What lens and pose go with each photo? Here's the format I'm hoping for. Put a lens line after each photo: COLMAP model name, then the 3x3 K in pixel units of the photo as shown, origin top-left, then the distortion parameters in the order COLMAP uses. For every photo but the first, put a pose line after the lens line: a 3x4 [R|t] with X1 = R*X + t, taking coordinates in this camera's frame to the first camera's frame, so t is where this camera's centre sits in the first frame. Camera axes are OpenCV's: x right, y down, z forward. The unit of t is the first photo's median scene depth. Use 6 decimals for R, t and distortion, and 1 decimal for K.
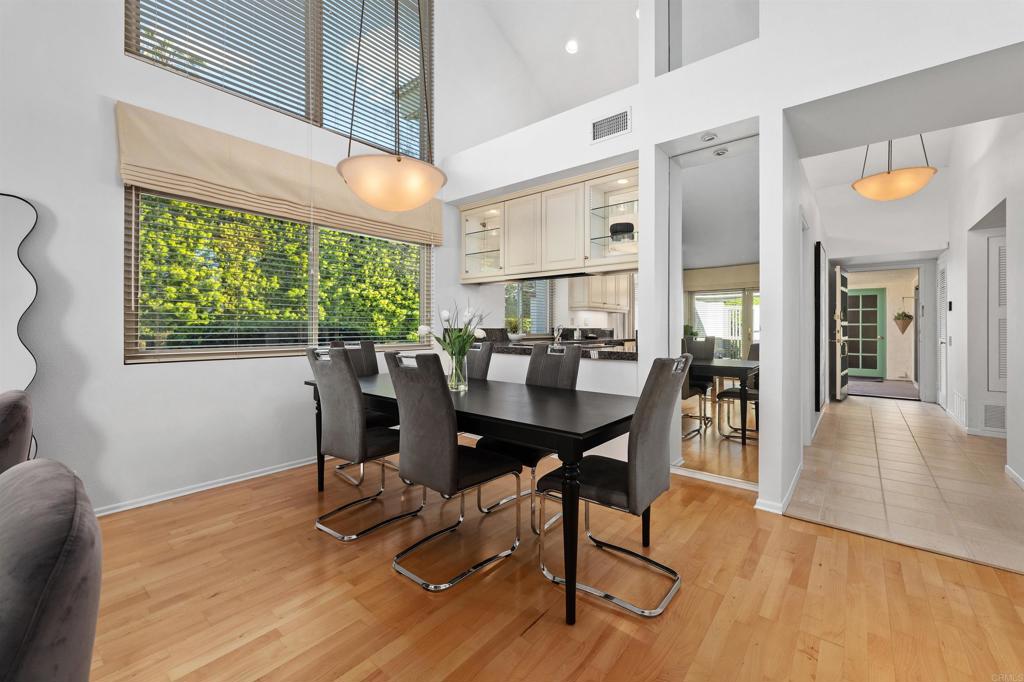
lens RADIAL K [[422.0, 0, 514.7], [0, 422.0, 327.1], [0, 0, 1]] dist [-0.001308, 0.000169]
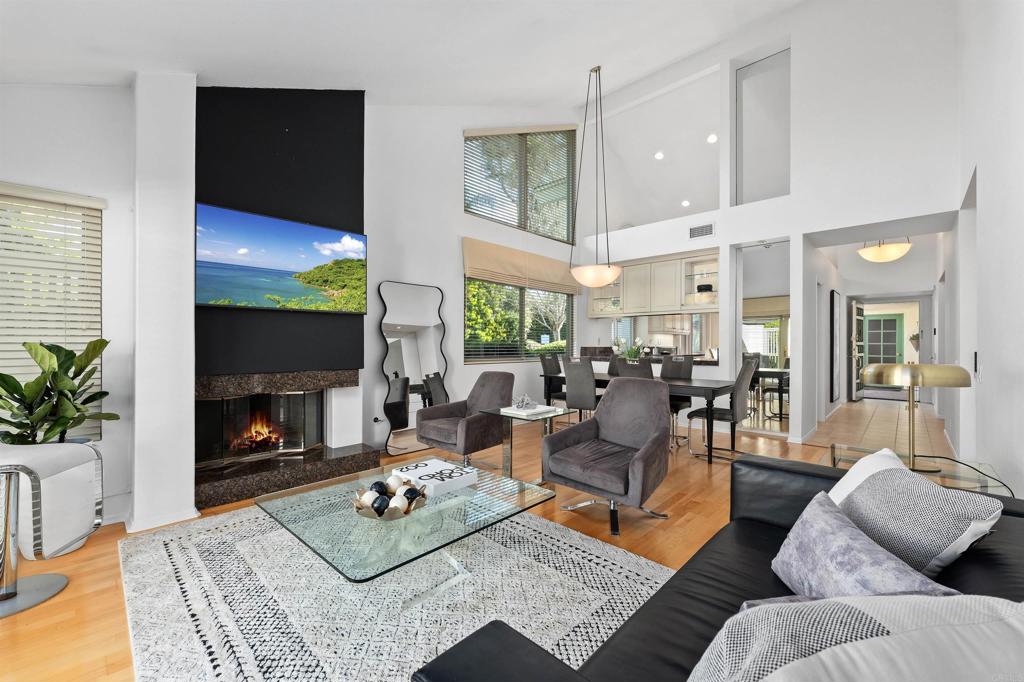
lens RADIAL K [[422.0, 0, 509.5], [0, 422.0, 344.7], [0, 0, 1]] dist [-0.001308, 0.000169]
pose [[0.997362, 0.001628, -0.072569, -0.351176], [-0.001552, 0.999998, 0.001103, -0.007161], [0.072571, -0.000988, 0.997363, -0.641289]]
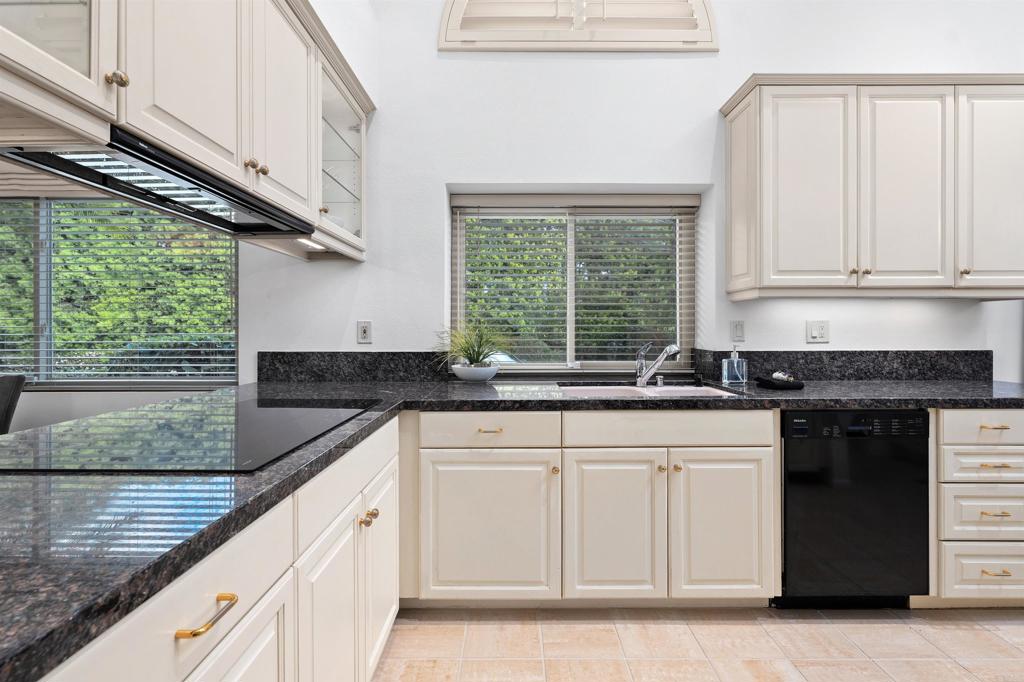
lens RADIAL K [[446.9, 0, 511.6], [0, 446.9, 333.3], [0, 0, 1]] dist [0.000170, -0.000031]
pose [[0.629308, 0.002431, -0.777152, 0.076952], [0.002700, 0.999982, 0.005315, -0.002962], [0.777151, -0.005443, 0.629290, 0.168826]]
